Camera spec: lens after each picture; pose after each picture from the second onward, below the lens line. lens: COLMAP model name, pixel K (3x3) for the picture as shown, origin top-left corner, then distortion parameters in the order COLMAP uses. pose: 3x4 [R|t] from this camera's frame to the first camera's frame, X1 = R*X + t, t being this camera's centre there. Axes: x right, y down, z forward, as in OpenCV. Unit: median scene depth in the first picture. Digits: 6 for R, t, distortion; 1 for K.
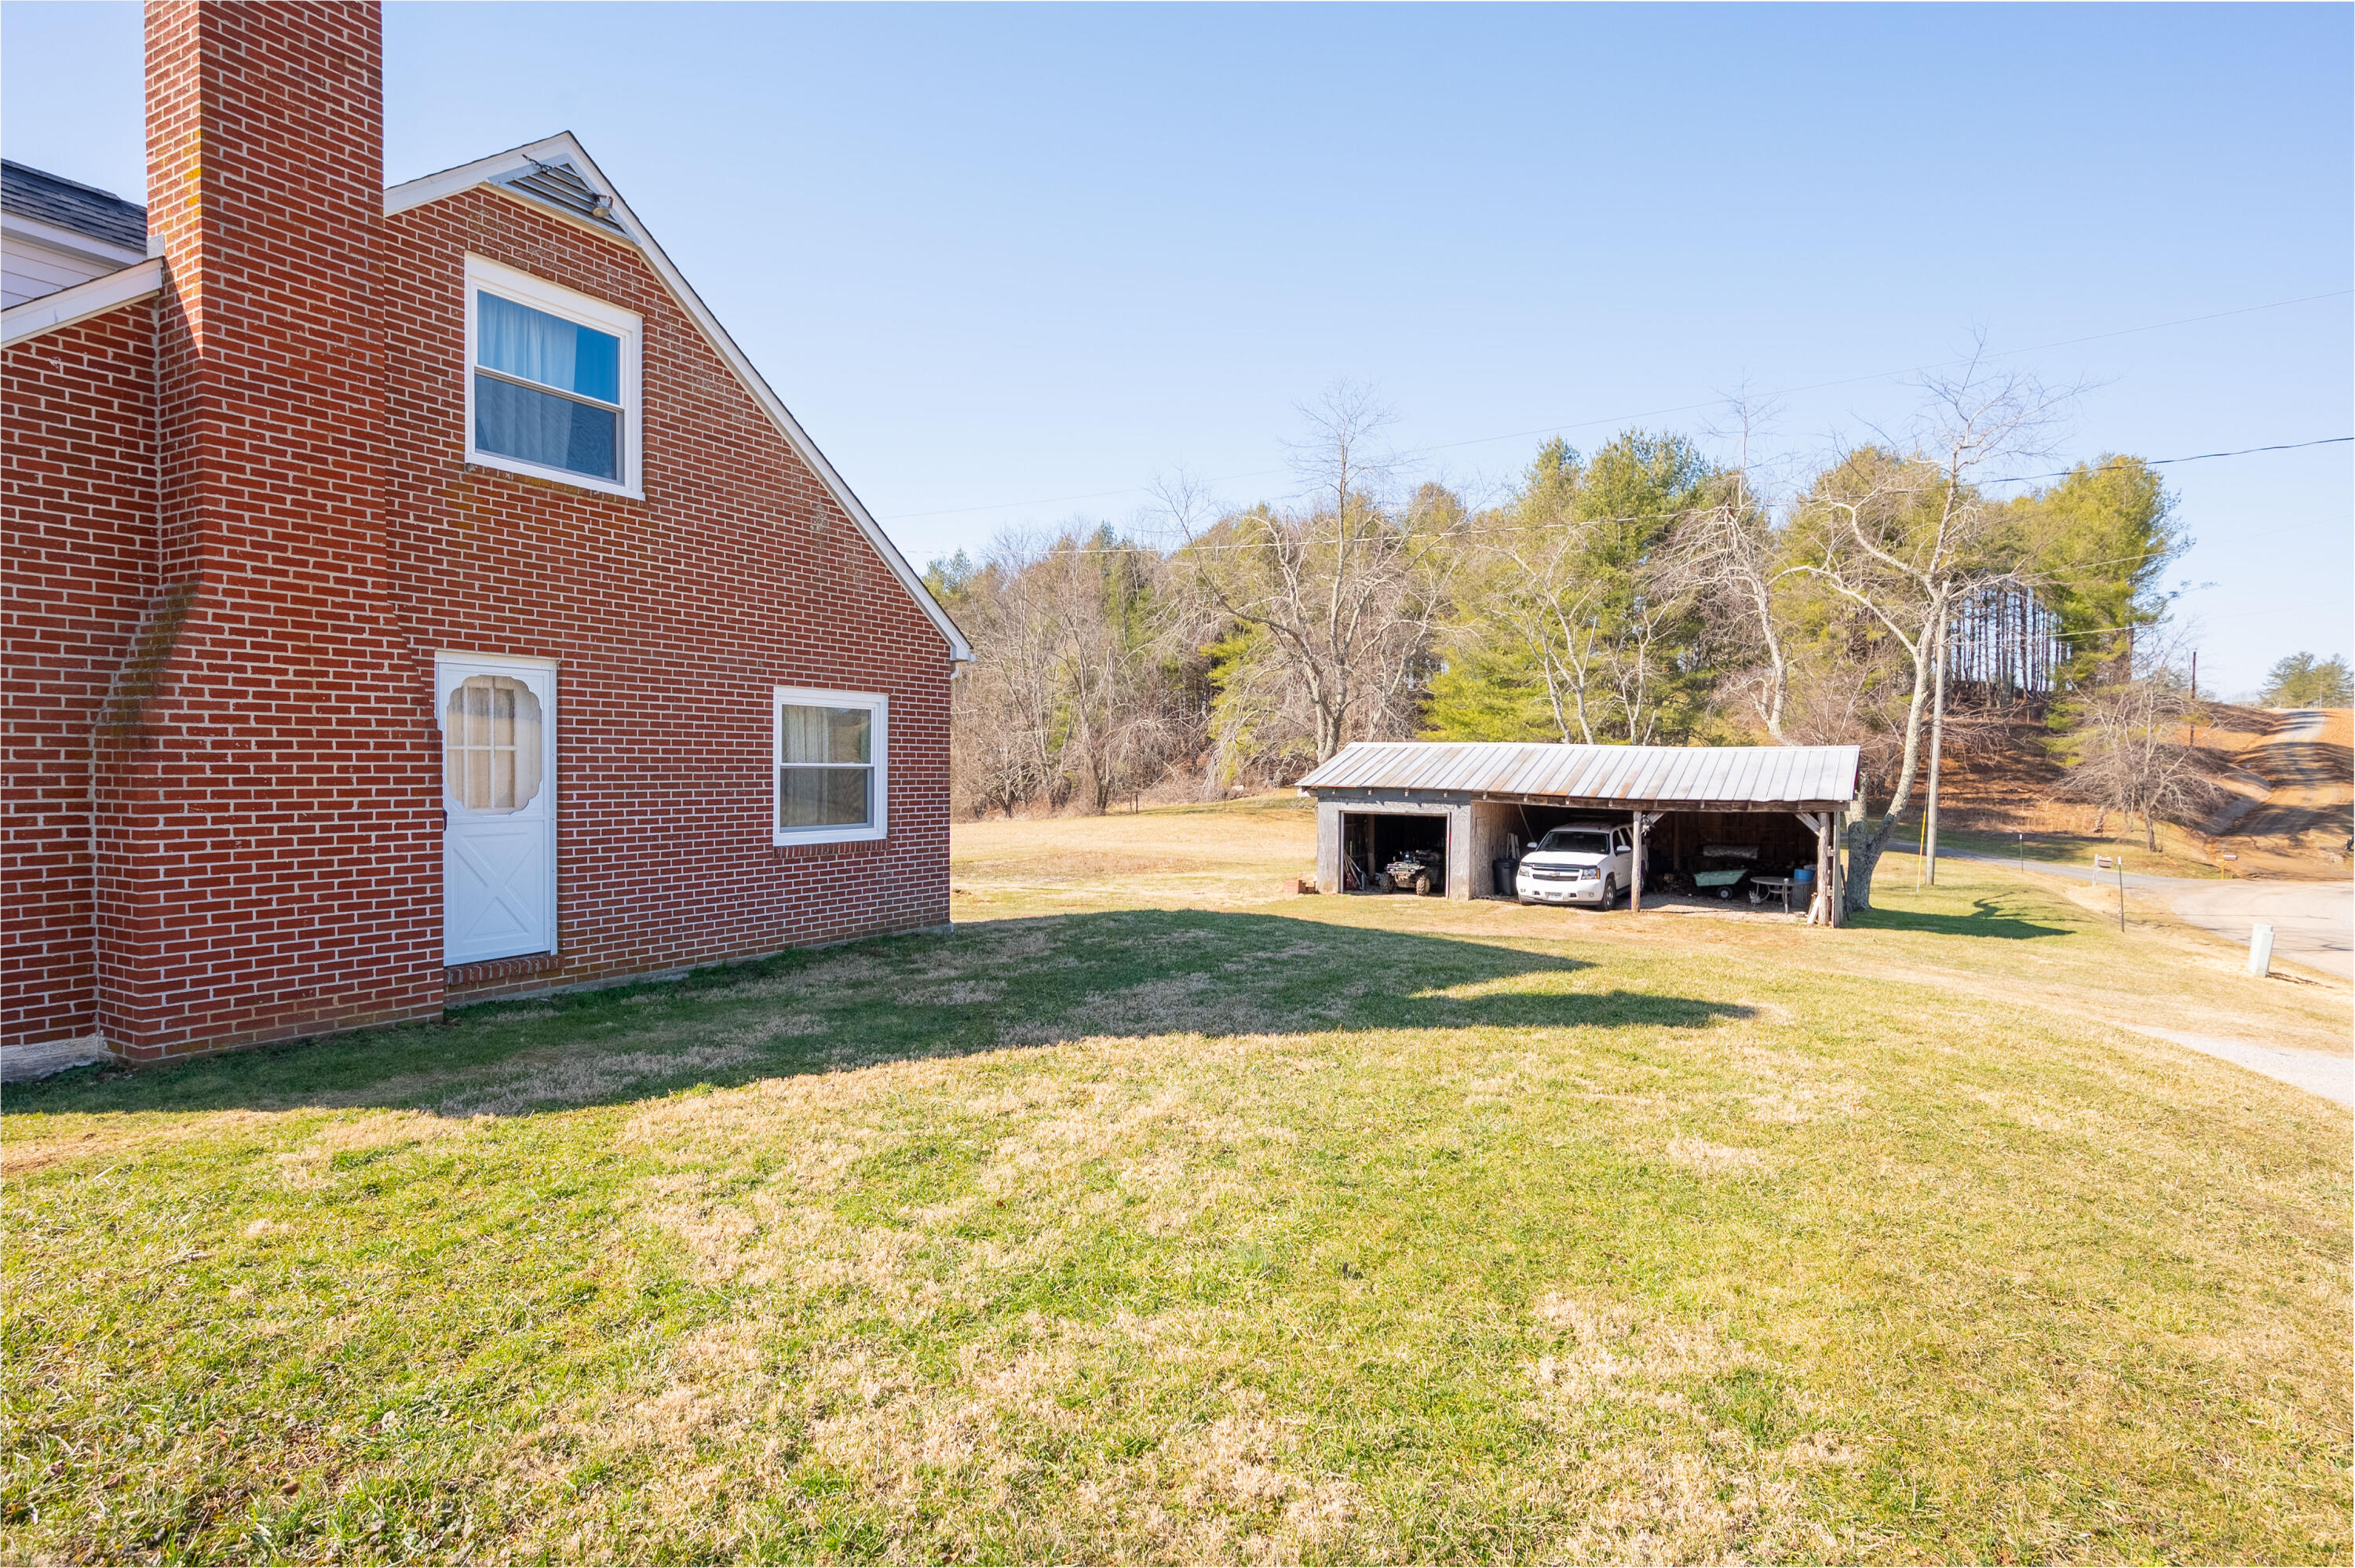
lens RADIAL K [[1242.4, 0, 1173.7], [0, 1242.4, 783.8], [0, 0, 1]] dist [0.001397, 0.001271]
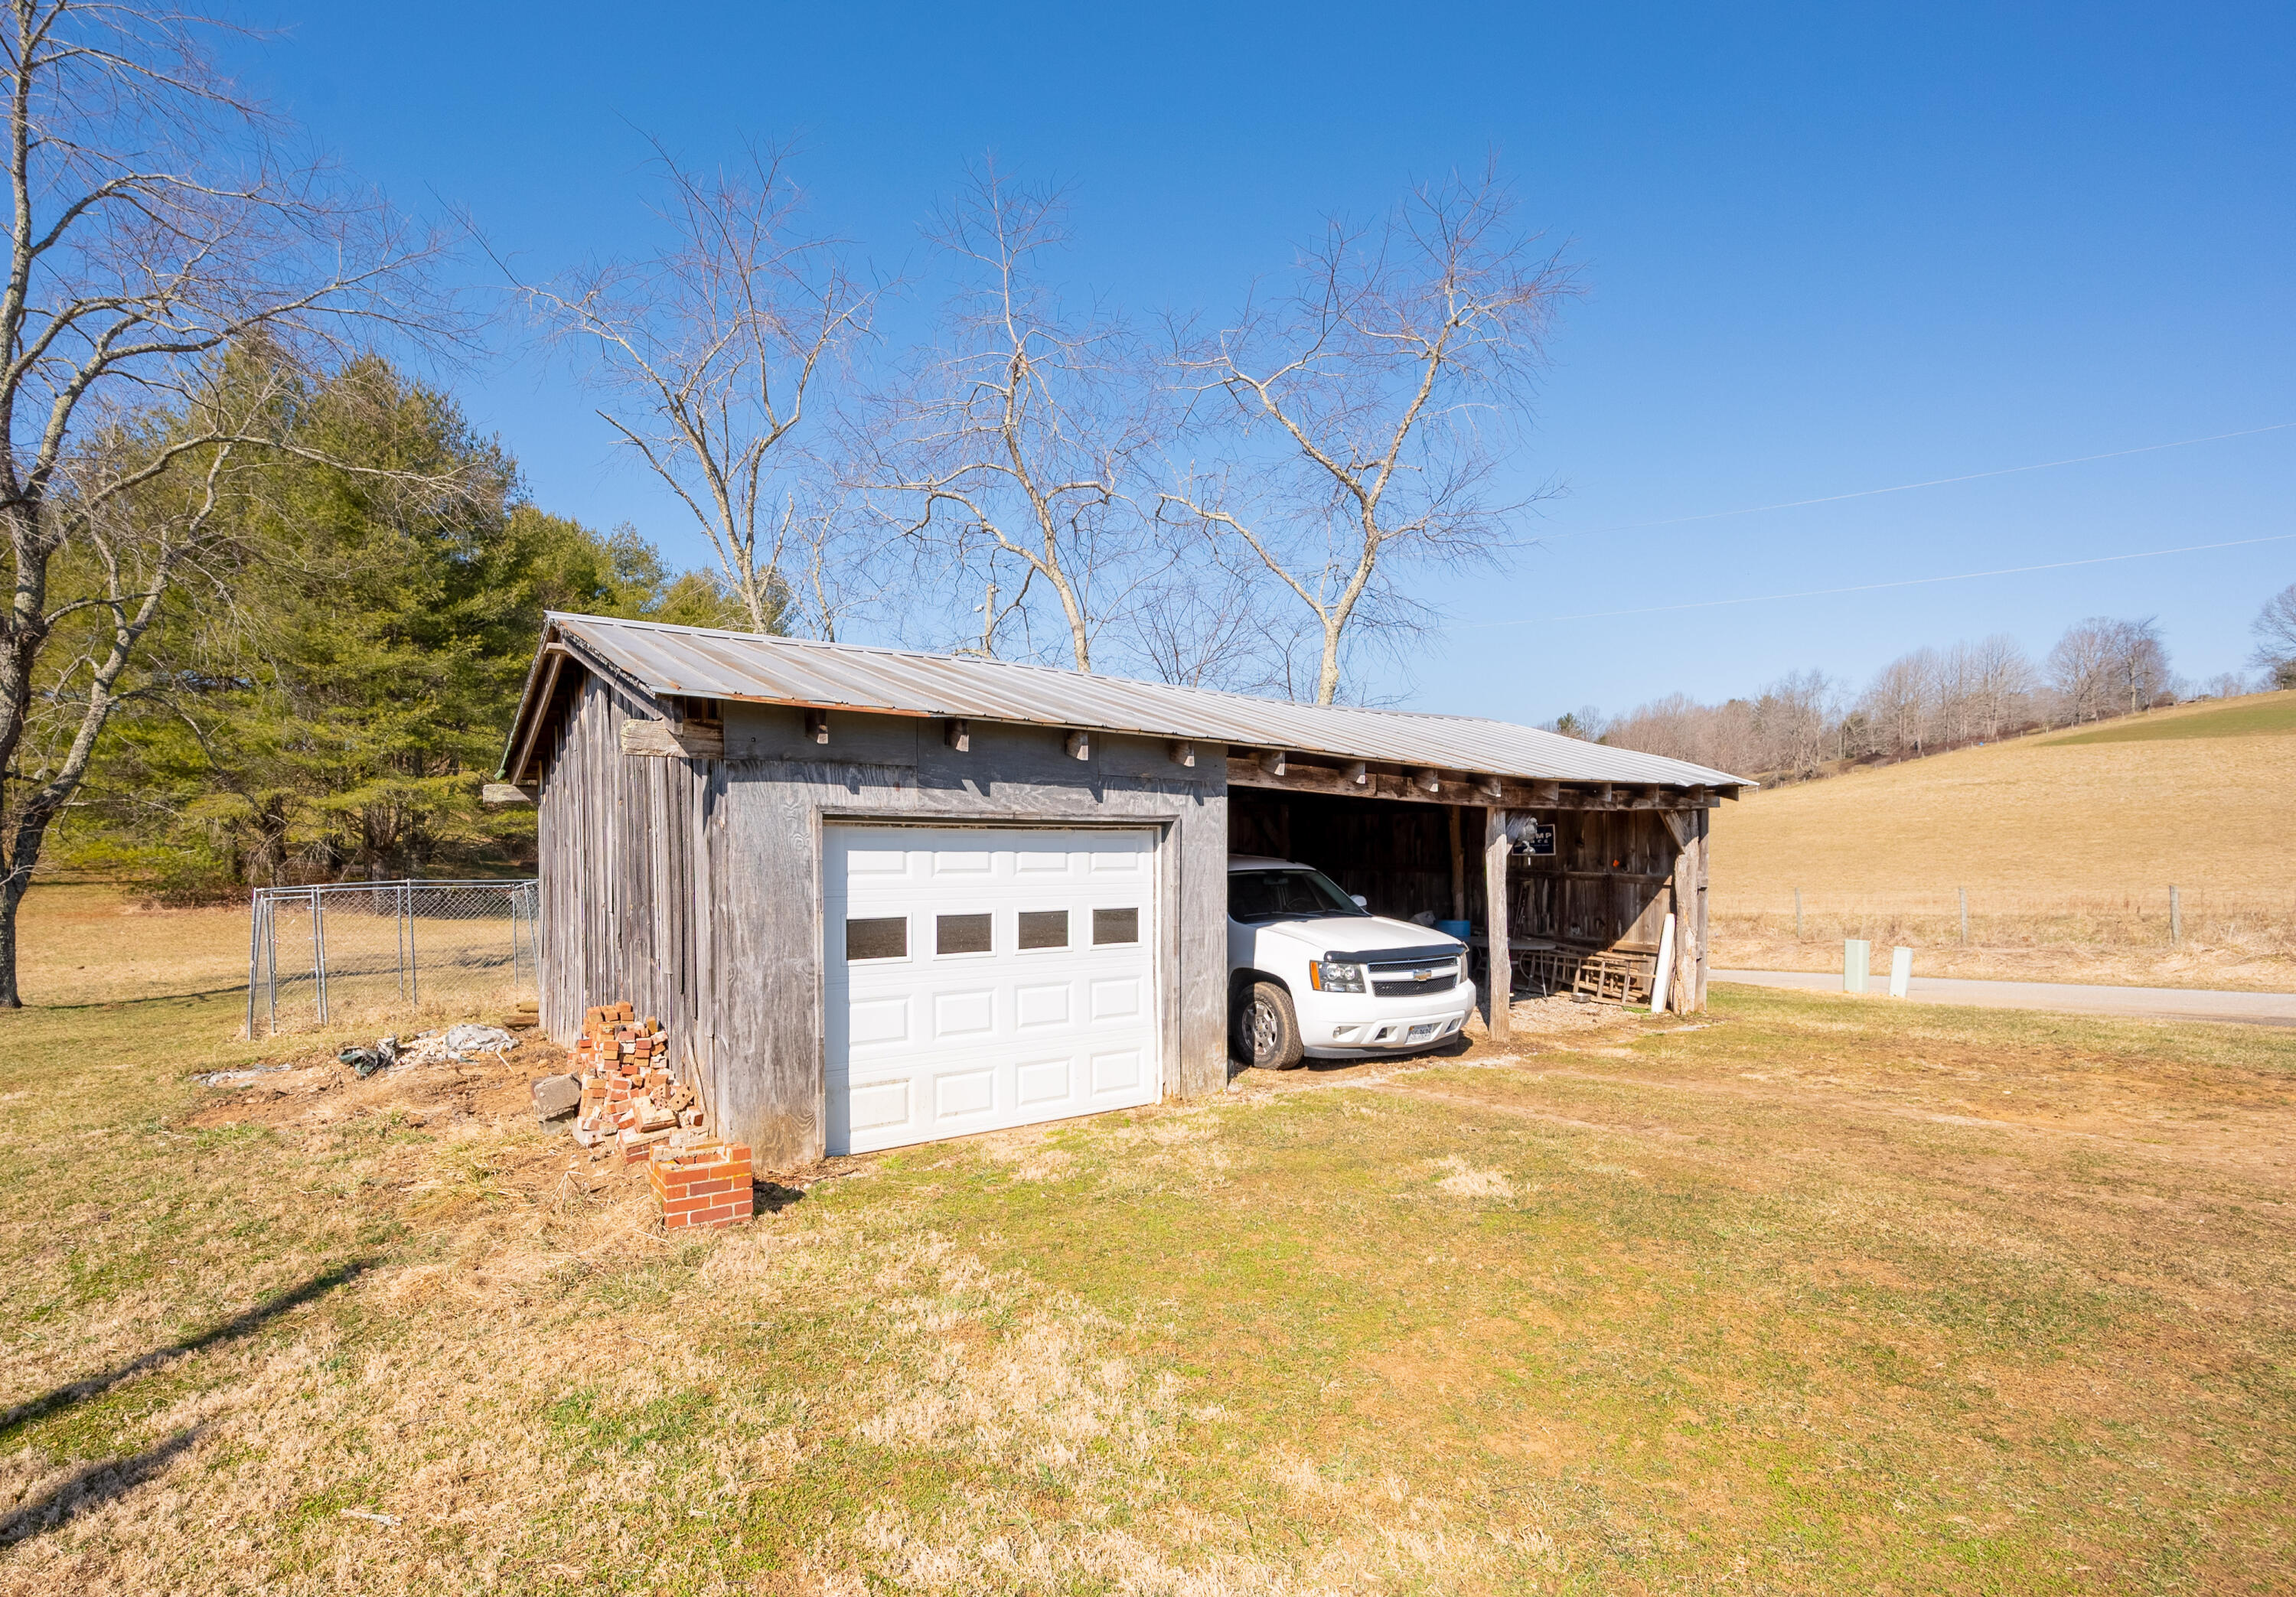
lens RADIAL K [[1062.1, 0, 1028.3], [0, 1062.1, 860.7], [0, 0, 1]] dist [0.000080, -0.000739]
pose [[0.463531, -0.019560, 0.885865, -0.012092], [0.022543, 0.999693, 0.010277, 0.011653], [-0.885794, 0.015207, 0.463830, 0.349117]]
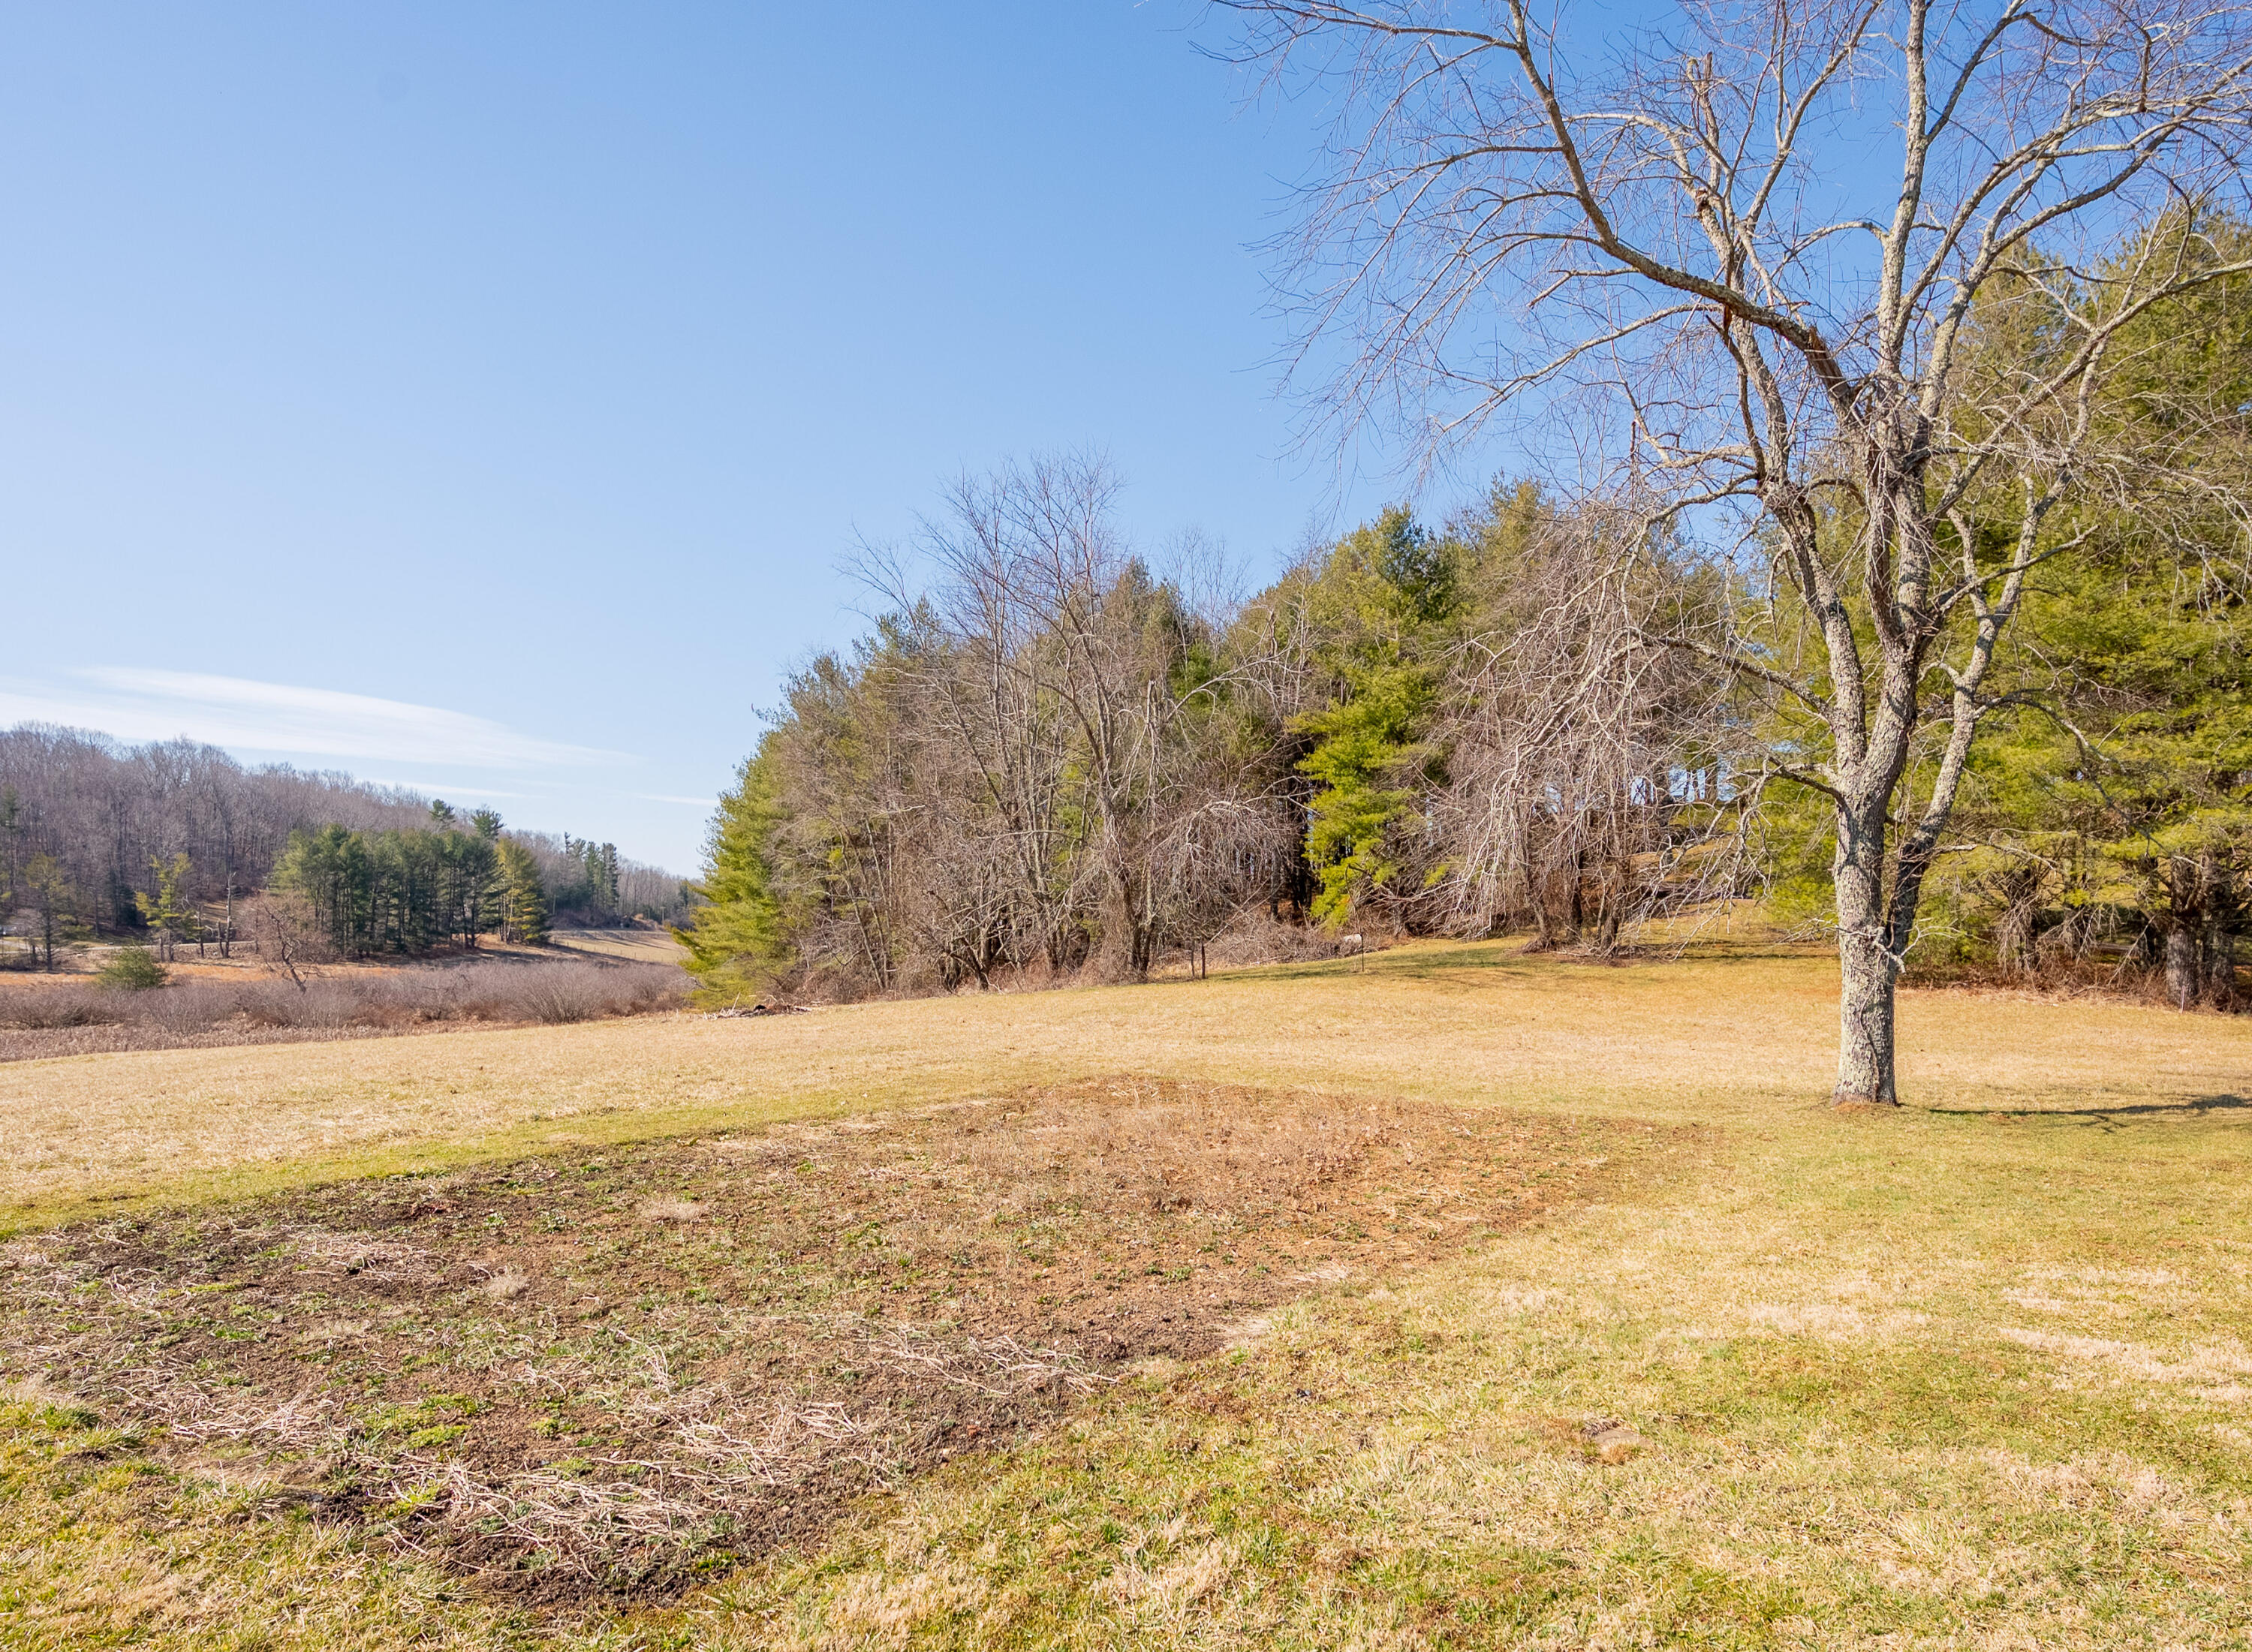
lens RADIAL K [[1349.4, 0, 1176.9], [0, 1349.4, 955.4], [0, 0, 1]] dist [-0.002715, 0.000482]
pose [[0.999612, -0.012997, -0.024621, -0.027499], [0.013027, 0.999915, 0.001064, 0.012964], [0.024605, -0.001384, 0.999696, 0.408857]]
